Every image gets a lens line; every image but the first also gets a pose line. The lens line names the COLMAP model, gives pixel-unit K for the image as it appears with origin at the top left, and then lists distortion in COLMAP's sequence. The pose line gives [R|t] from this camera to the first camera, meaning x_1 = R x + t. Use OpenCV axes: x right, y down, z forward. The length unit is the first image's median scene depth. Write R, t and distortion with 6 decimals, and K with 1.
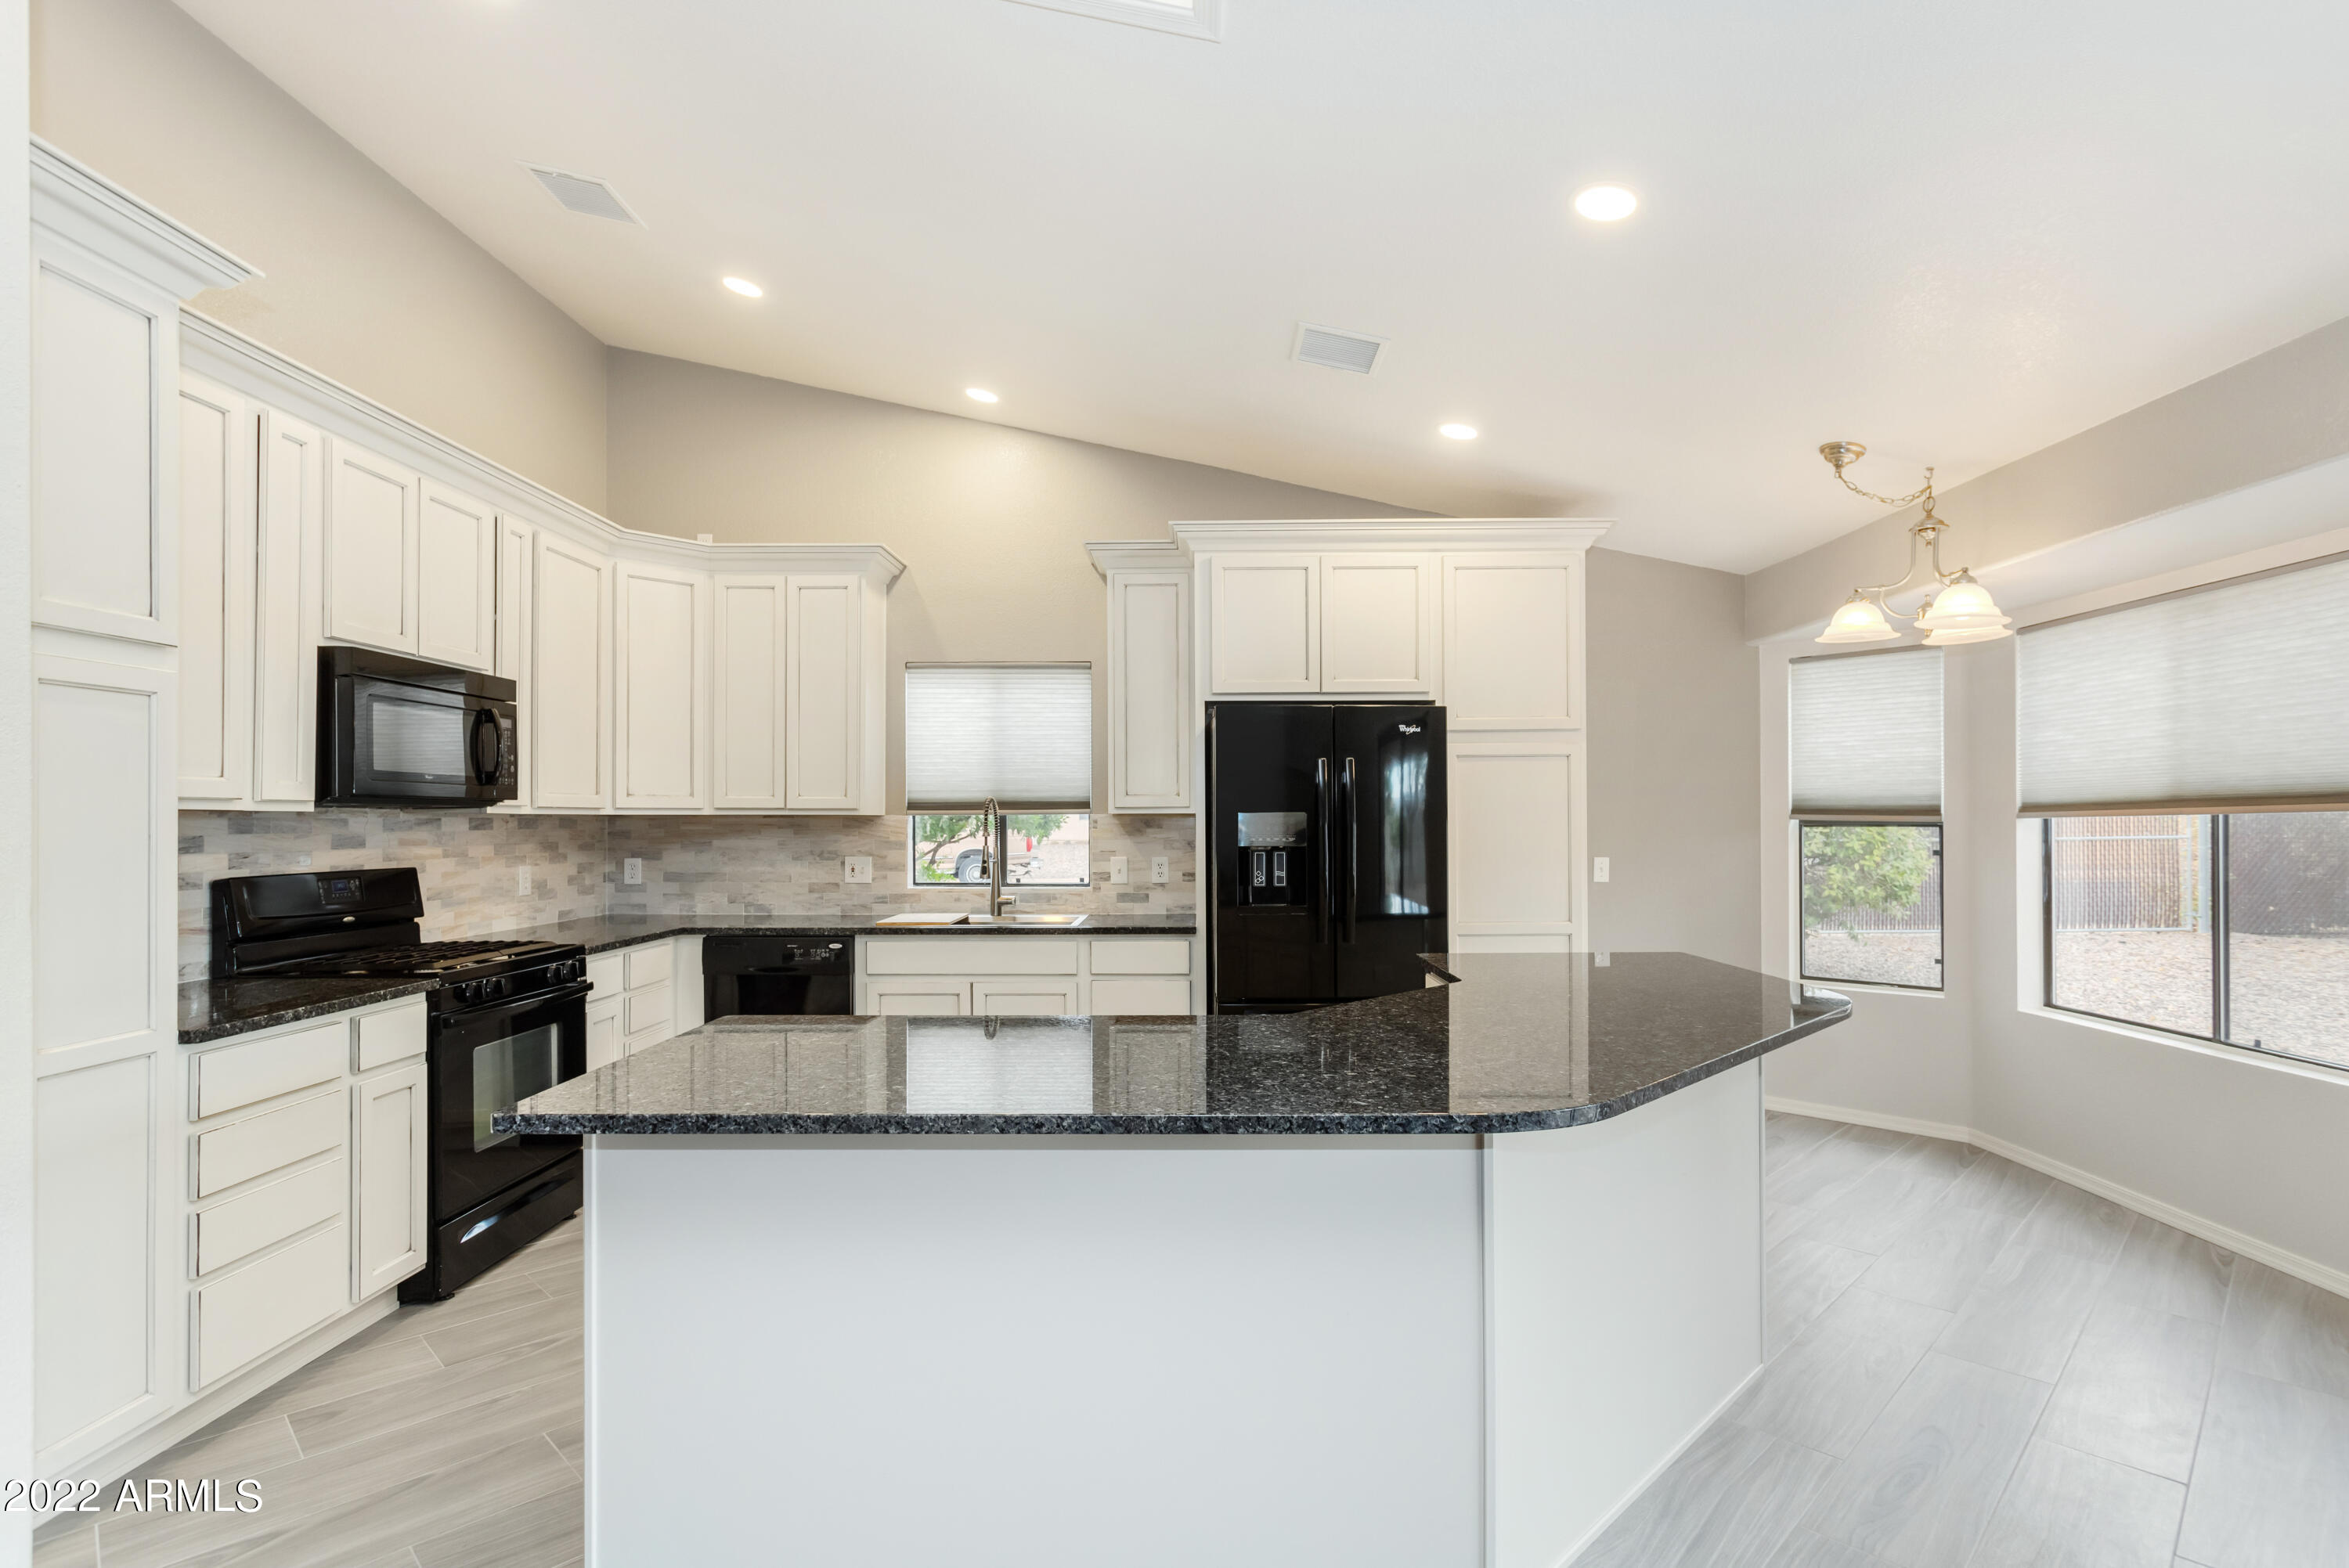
lens RADIAL K [[1134.8, 0, 1177.9], [0, 1134.8, 816.8], [0, 0, 1]] dist [0.000345, -0.000242]
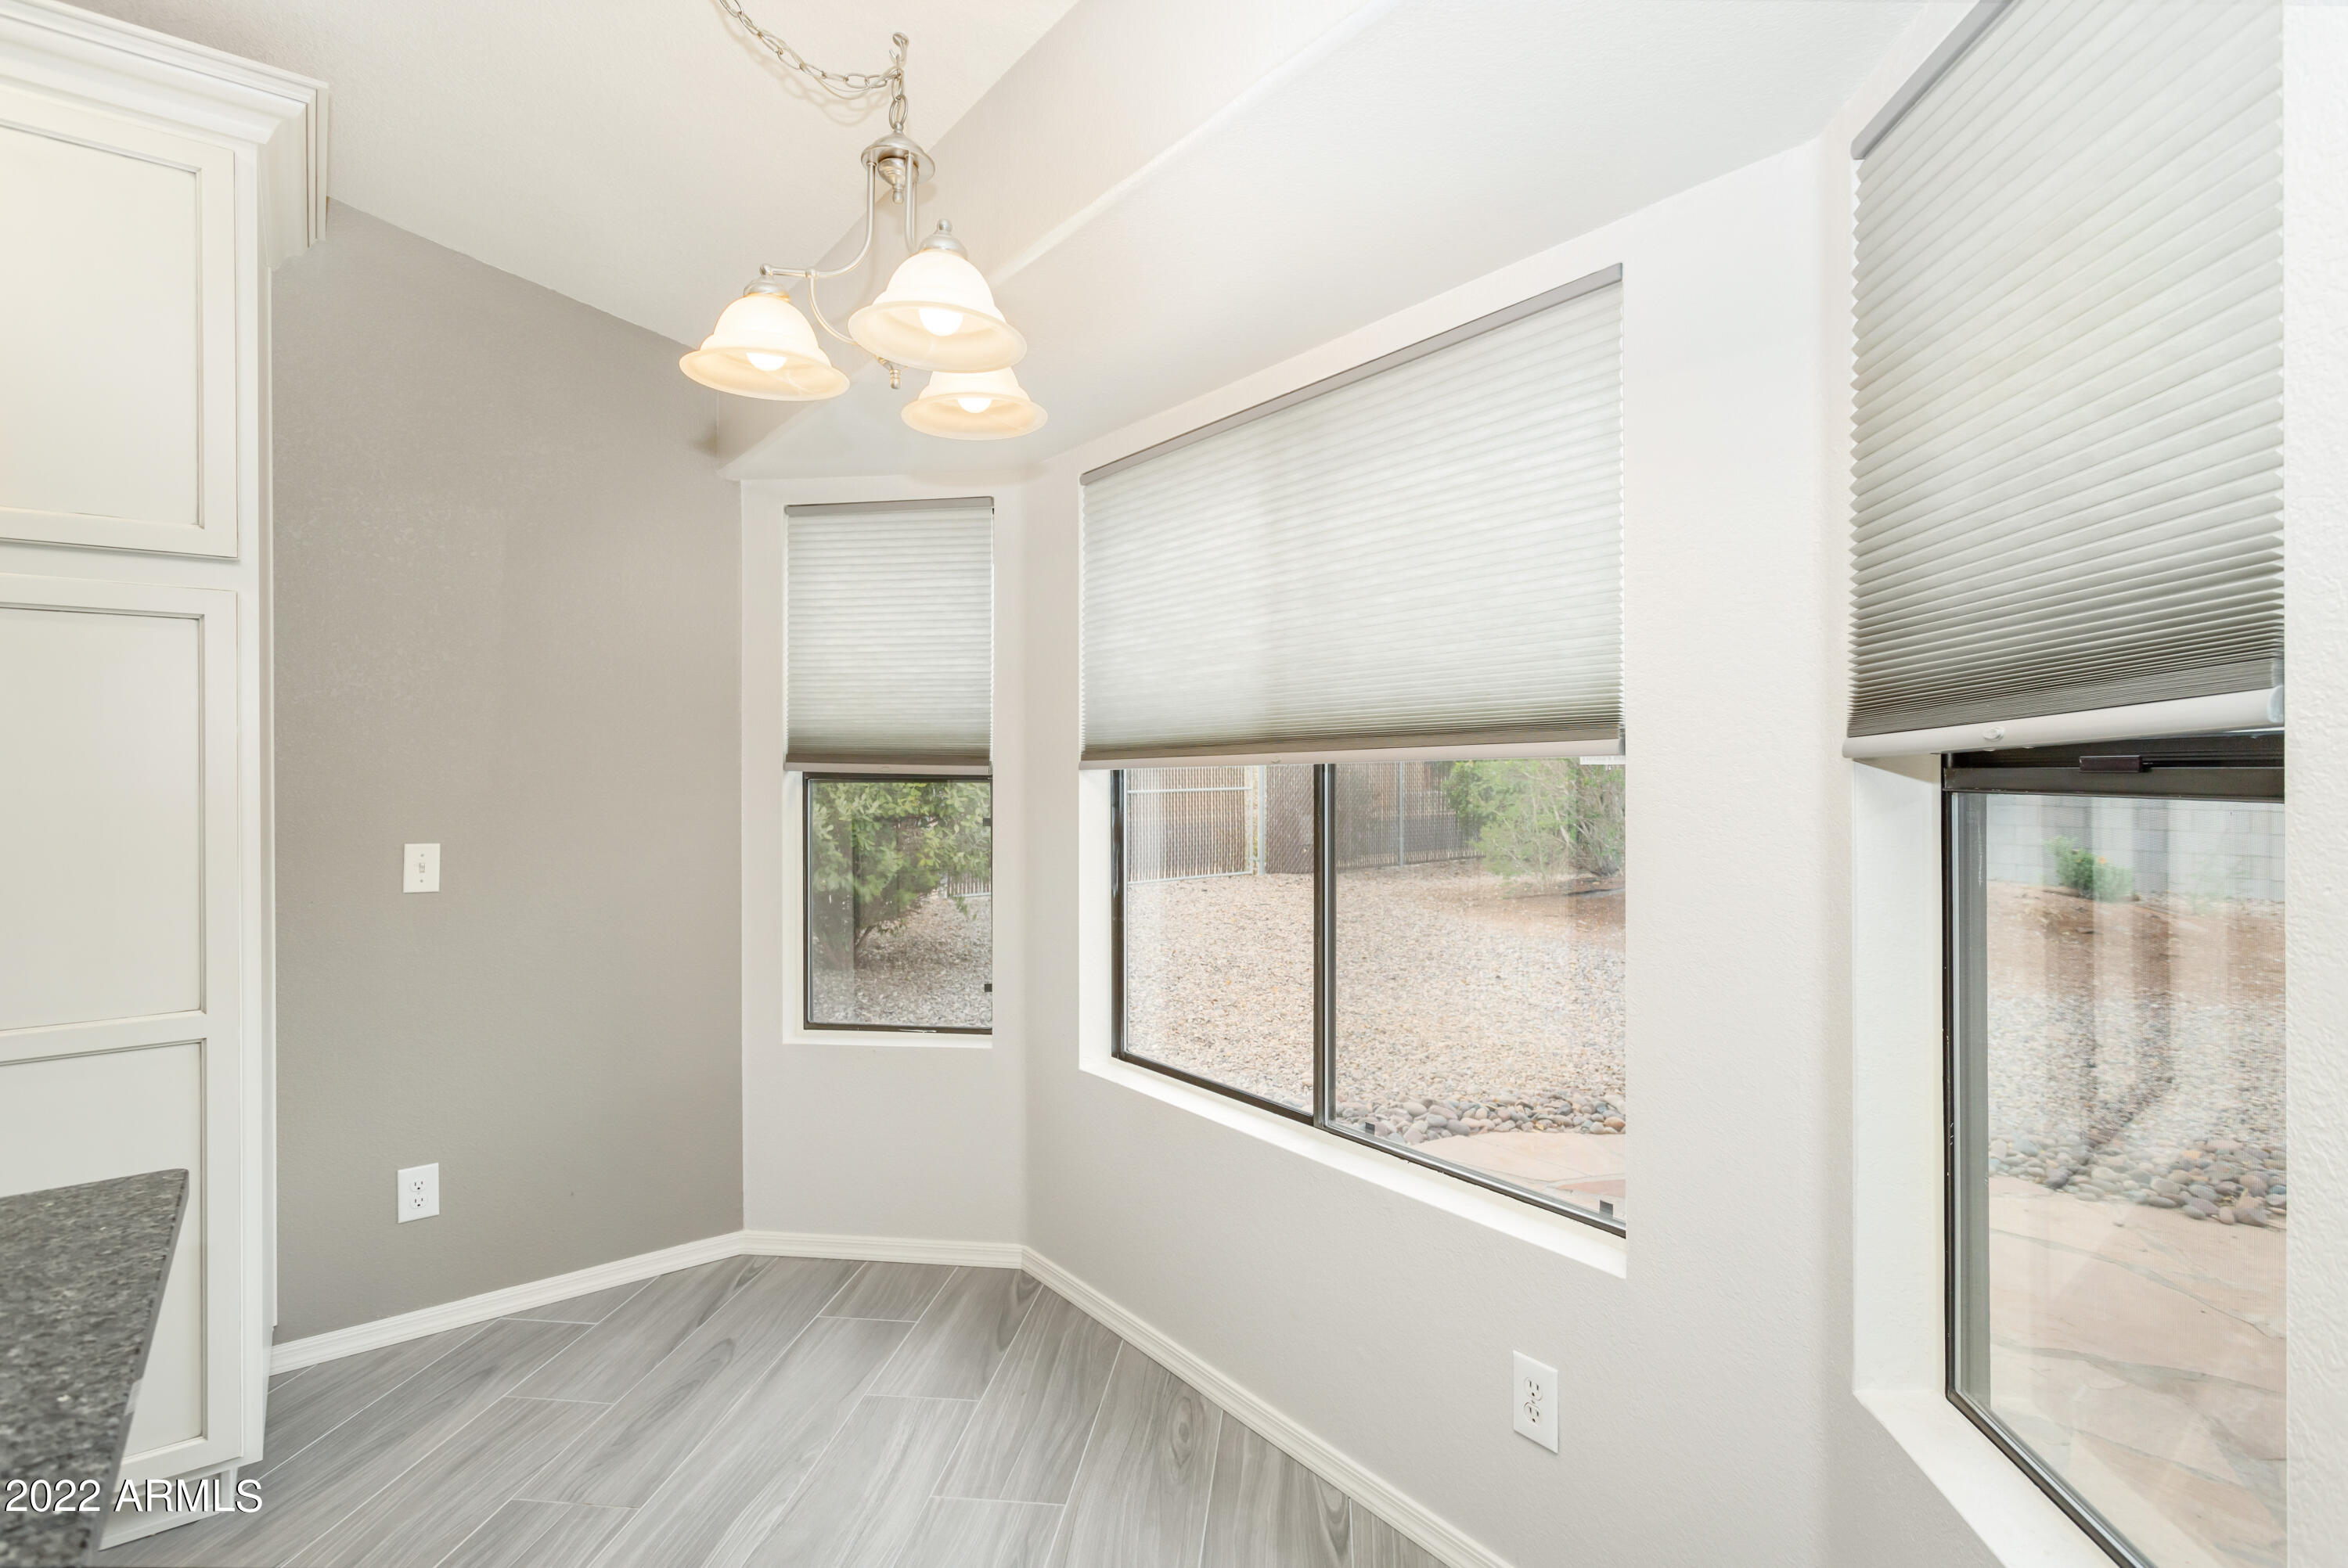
lens RADIAL K [[1105.9, 0, 1174.0], [0, 1105.9, 784.0], [0, 0, 1]] dist [0.000826, -0.000269]
pose [[0.786089, -0.004972, 0.618093, 0.348086], [-0.003493, 0.999916, 0.012487, 0.001532], [-0.618103, -0.011975, 0.786006, 0.418974]]
